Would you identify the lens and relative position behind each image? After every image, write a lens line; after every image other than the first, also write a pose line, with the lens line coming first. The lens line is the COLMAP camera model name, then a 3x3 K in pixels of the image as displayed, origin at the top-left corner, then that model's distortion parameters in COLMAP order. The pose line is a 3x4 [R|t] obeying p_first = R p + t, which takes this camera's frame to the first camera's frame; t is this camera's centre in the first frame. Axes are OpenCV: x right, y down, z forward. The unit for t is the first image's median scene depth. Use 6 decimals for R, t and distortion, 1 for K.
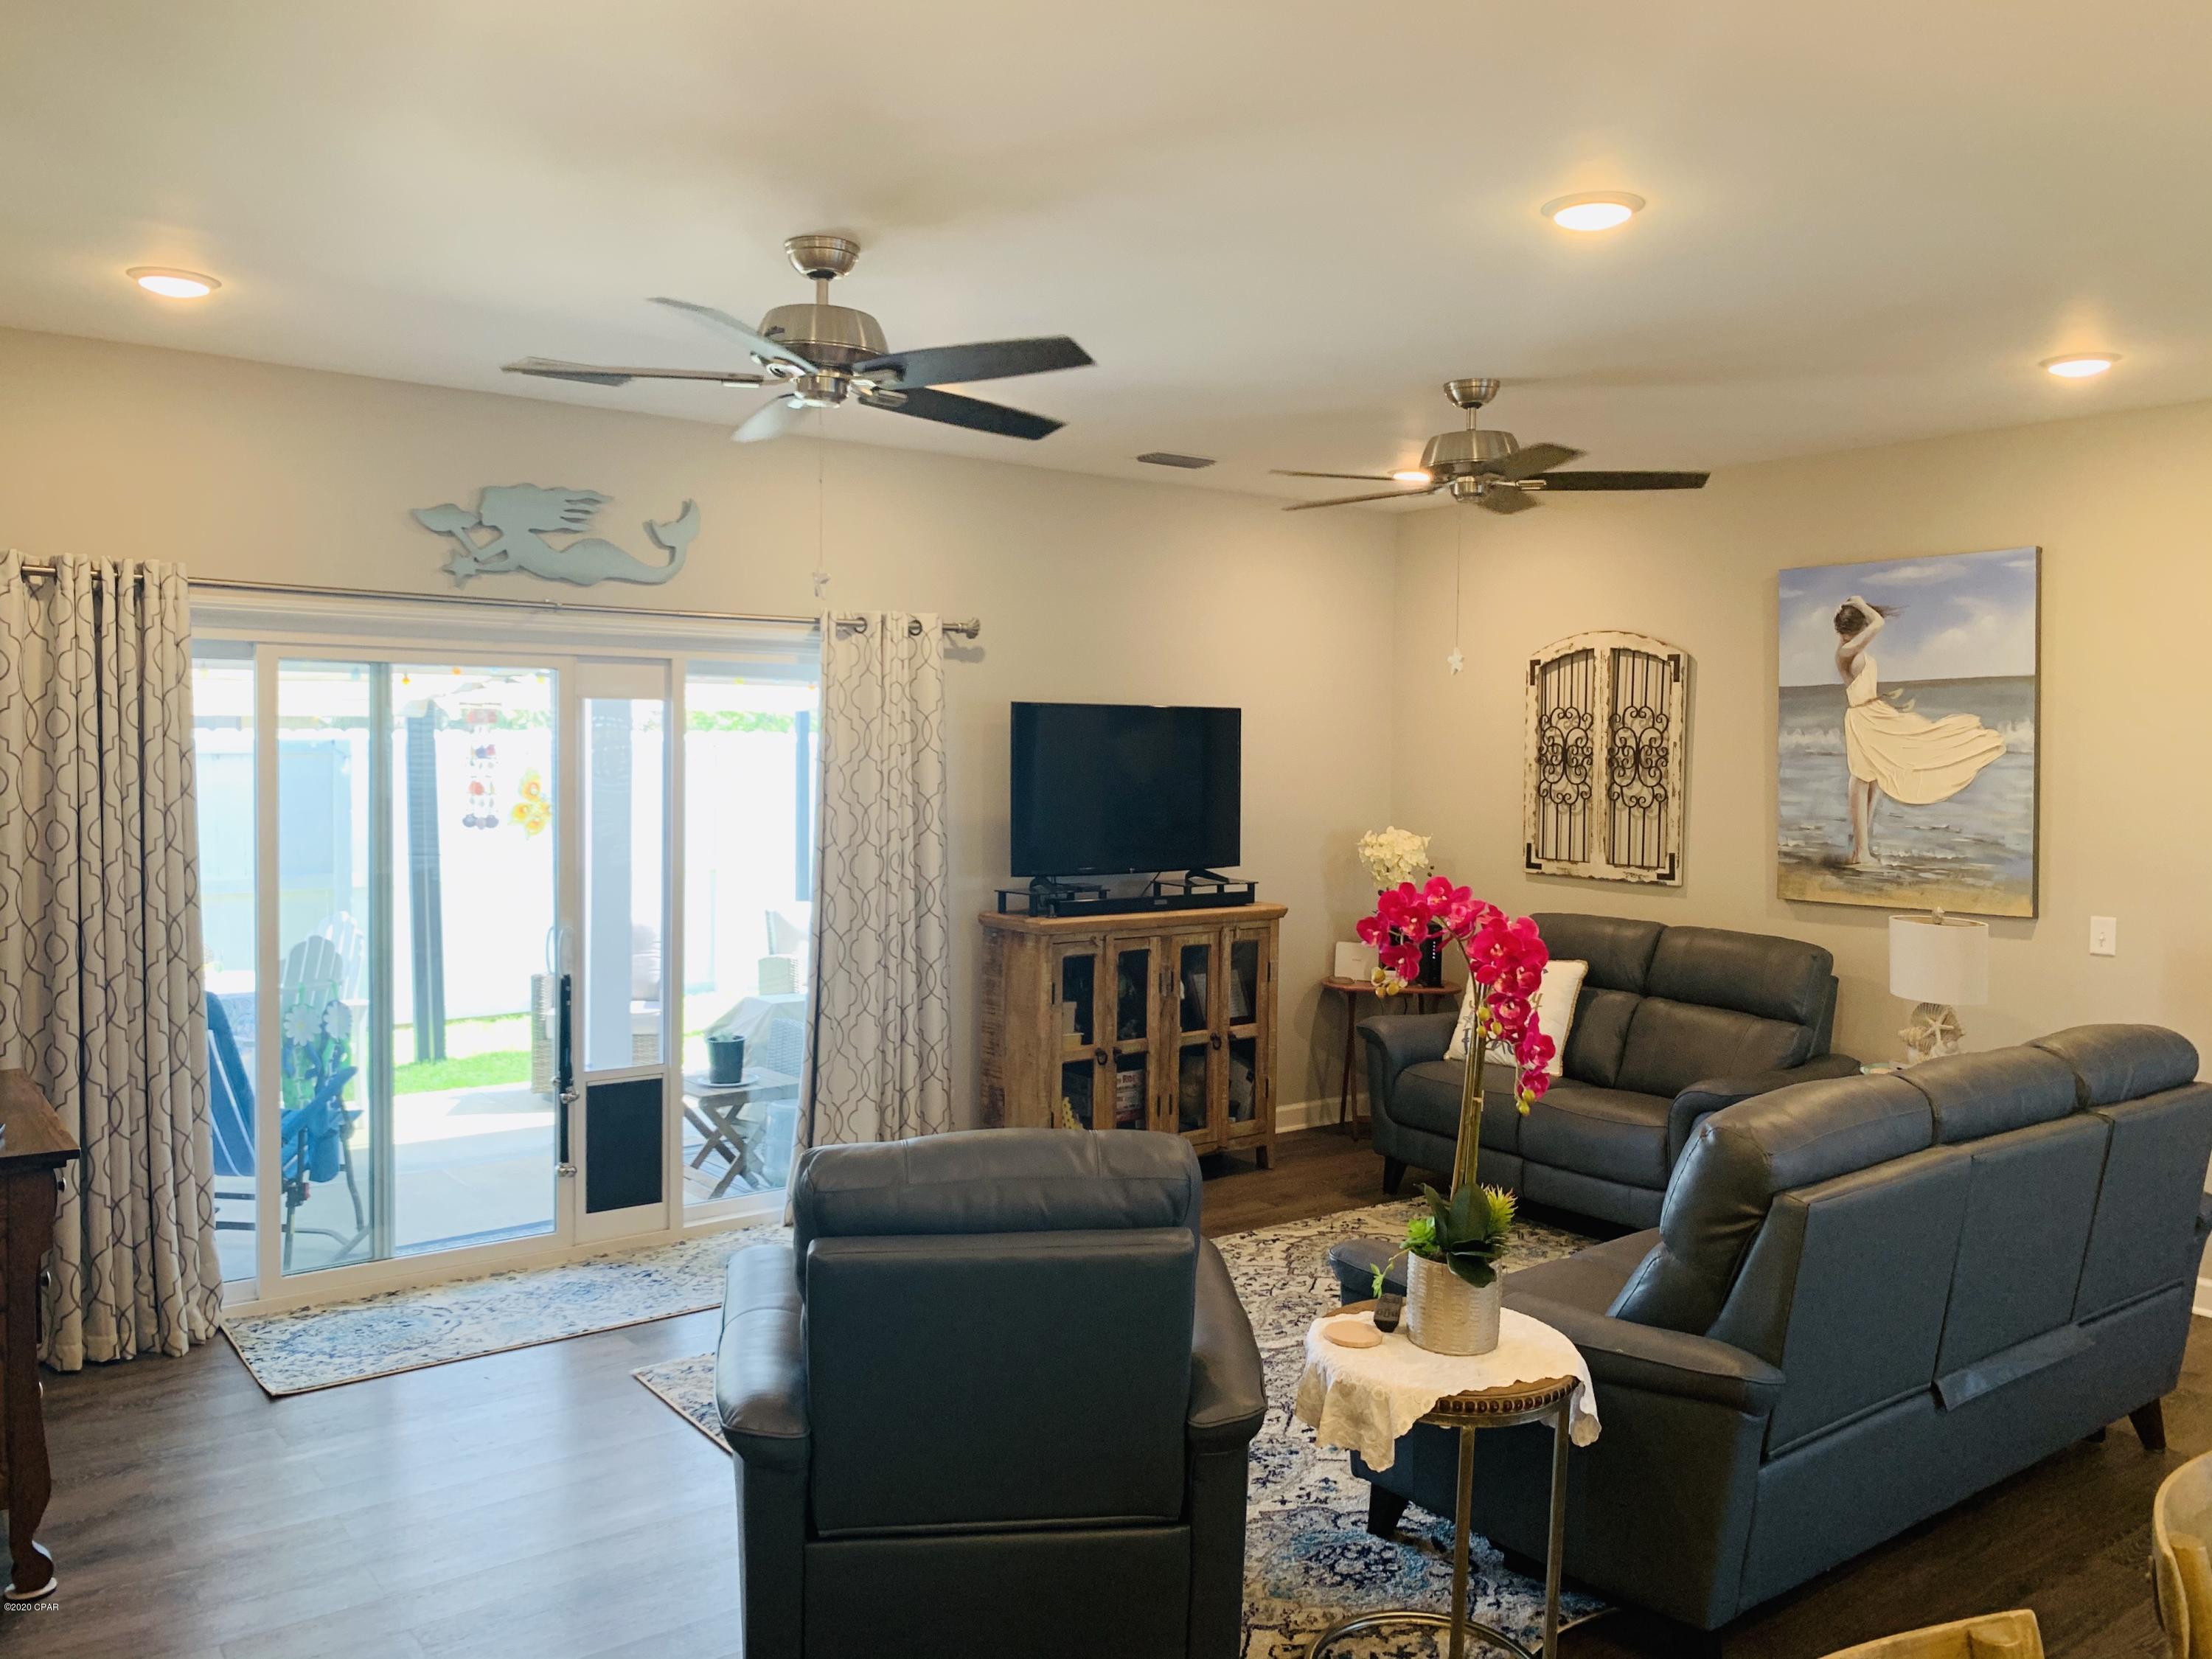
lens RADIAL K [[1755.9, 0, 1099.7], [0, 1755.9, 814.3], [0, 0, 1]] dist [0.033187, -0.036088]
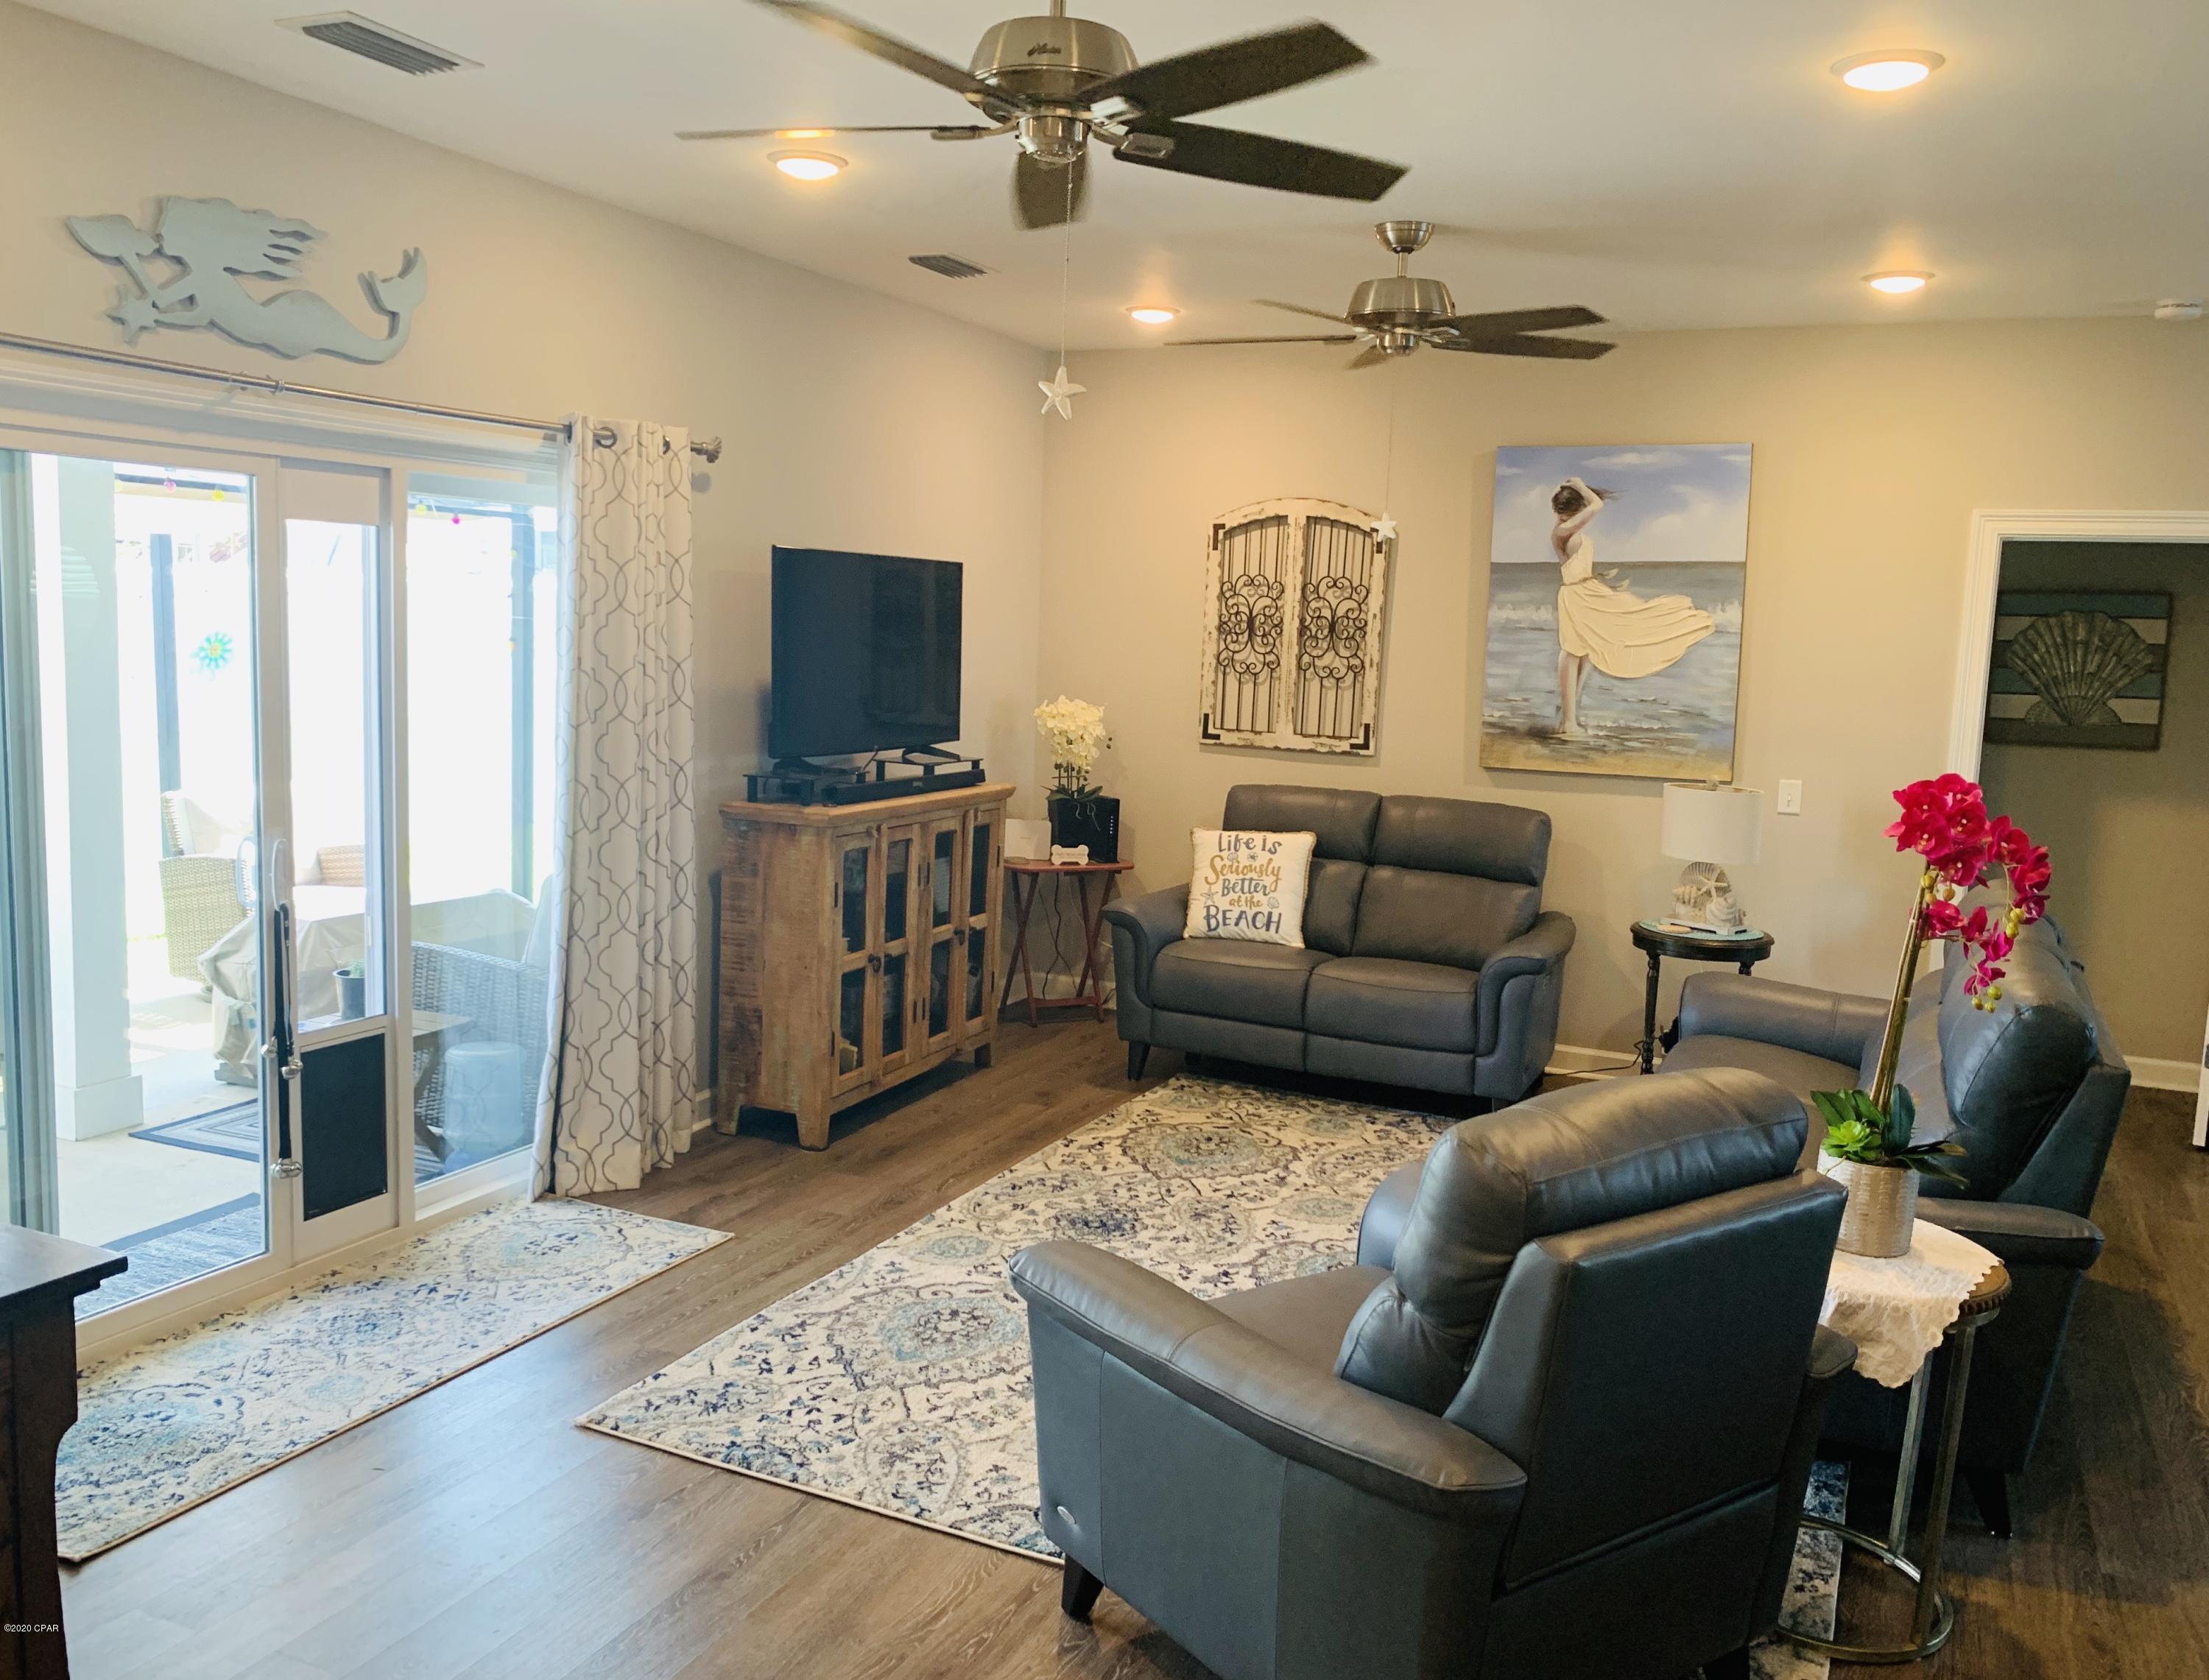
lens RADIAL K [[1774.2, 0, 1114.9], [0, 1774.2, 861.7], [0, 0, 1]] dist [0.046001, -0.039805]
pose [[0.878097, -0.044542, 0.476404, -0.322324], [-0.007402, 0.994274, 0.106603, -0.007513], [-0.478425, -0.097135, 0.872740, 0.179363]]
